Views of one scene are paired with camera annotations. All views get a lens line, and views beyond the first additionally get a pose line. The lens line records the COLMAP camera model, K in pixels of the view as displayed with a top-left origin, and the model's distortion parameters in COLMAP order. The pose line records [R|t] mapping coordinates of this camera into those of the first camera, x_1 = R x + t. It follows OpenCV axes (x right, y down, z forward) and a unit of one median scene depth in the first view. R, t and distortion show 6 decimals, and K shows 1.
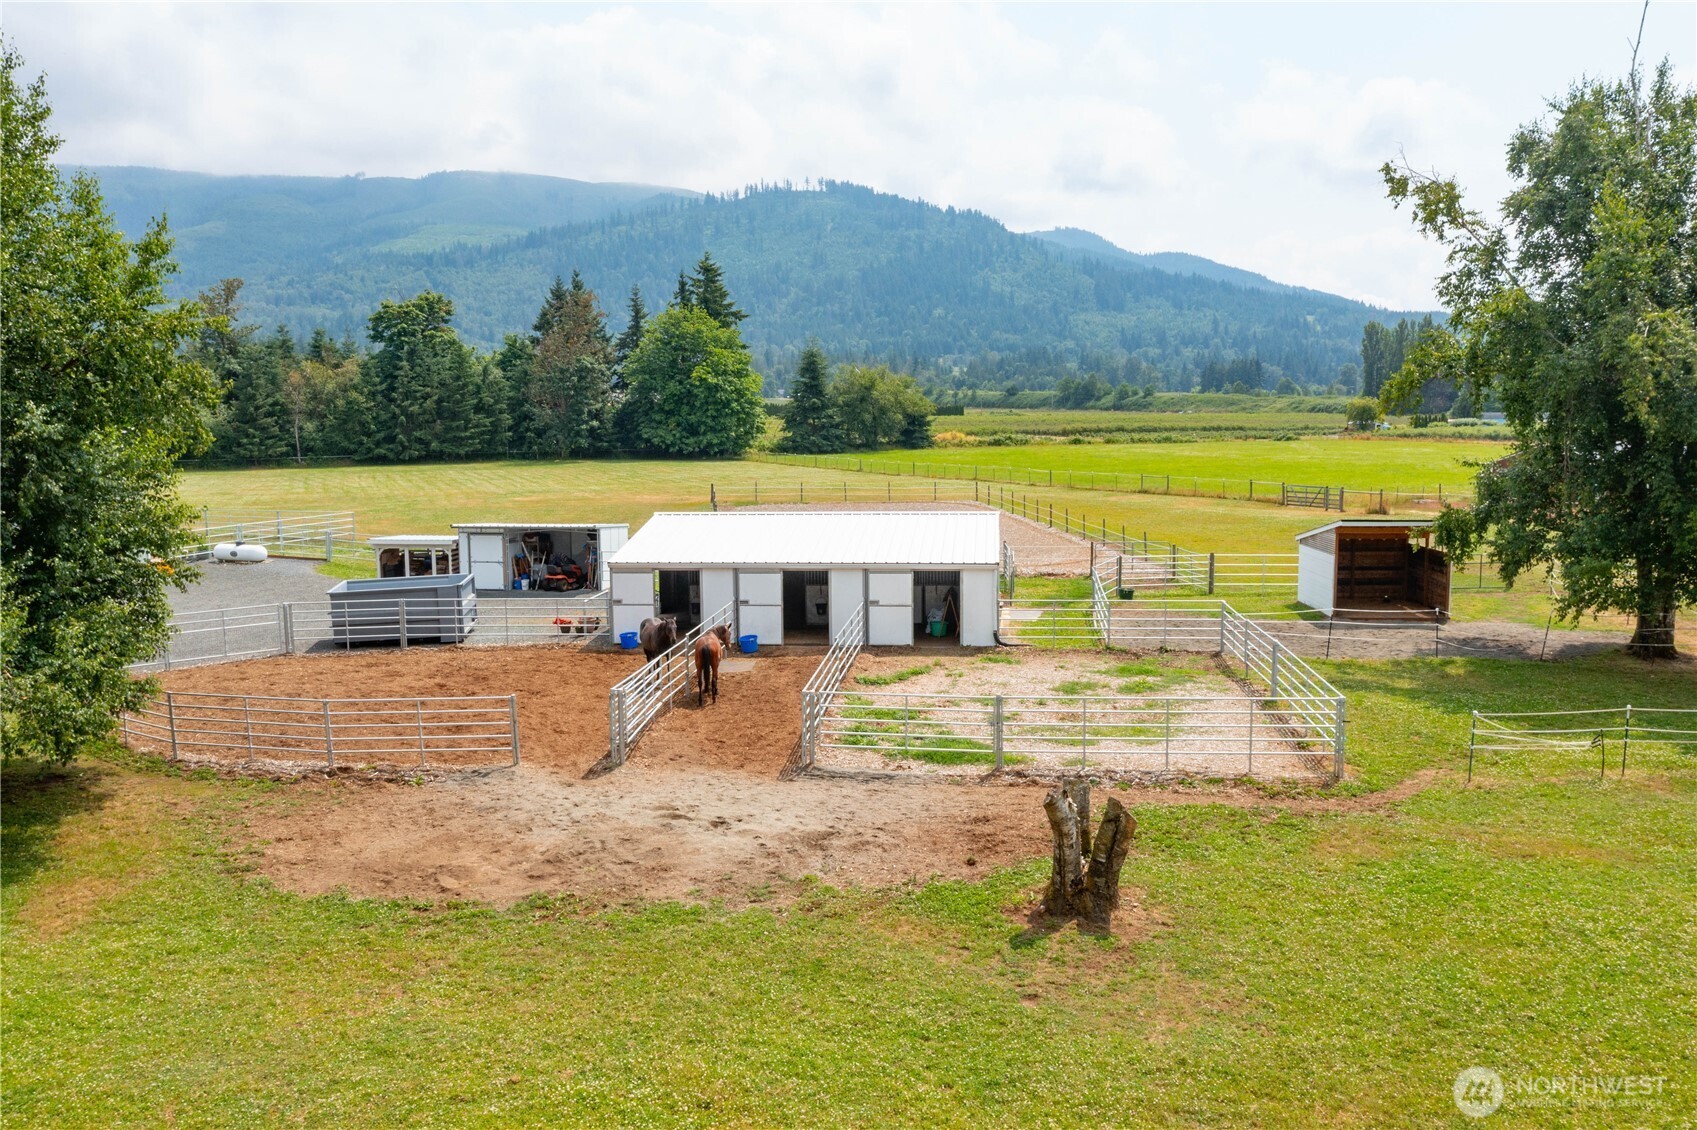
lens RADIAL K [[1334.6, 0, 844.9], [0, 1334.6, 561.8], [0, 0, 1]] dist [-0.026340, 0.024859]
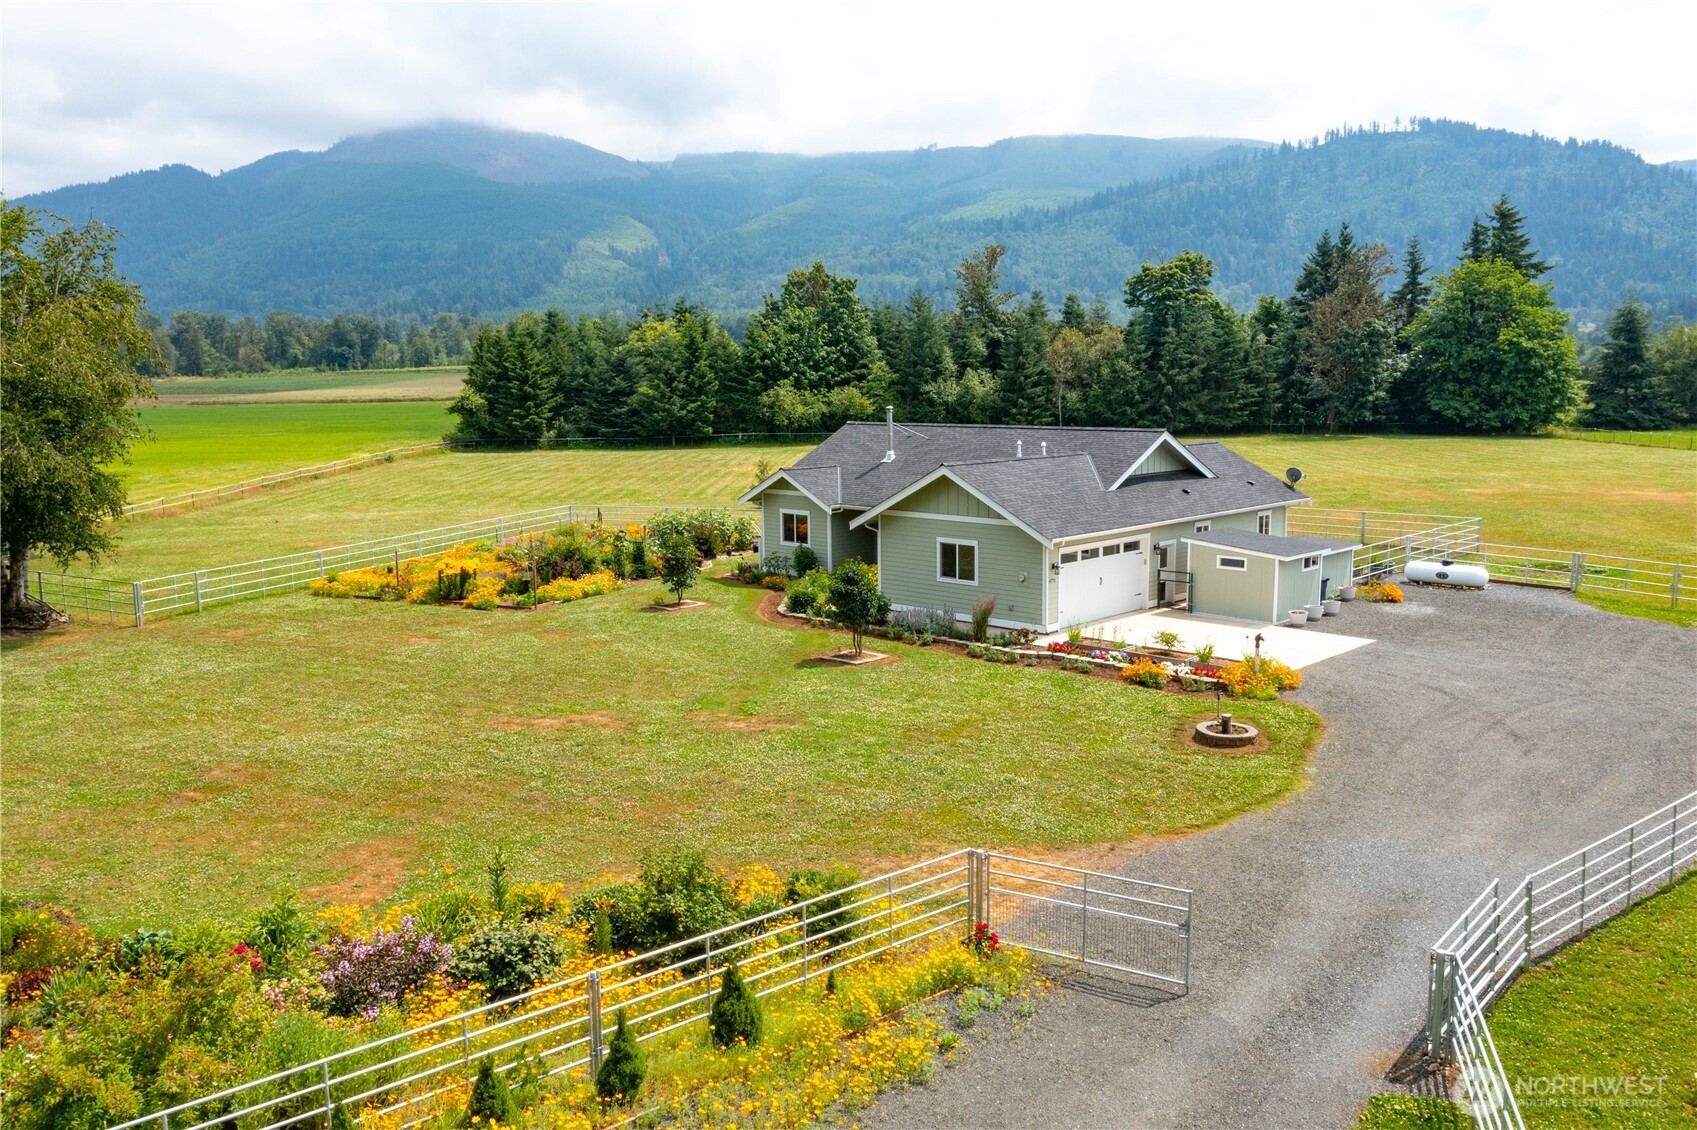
lens RADIAL K [[1334.6, 0, 844.9], [0, 1334.6, 561.8], [0, 0, 1]] dist [-0.026340, 0.024859]
pose [[0.921307, 0.050651, -0.385523, -0.162467], [-0.039612, 0.998547, 0.036527, -0.009907], [0.386813, -0.018381, 0.921975, 0.039809]]
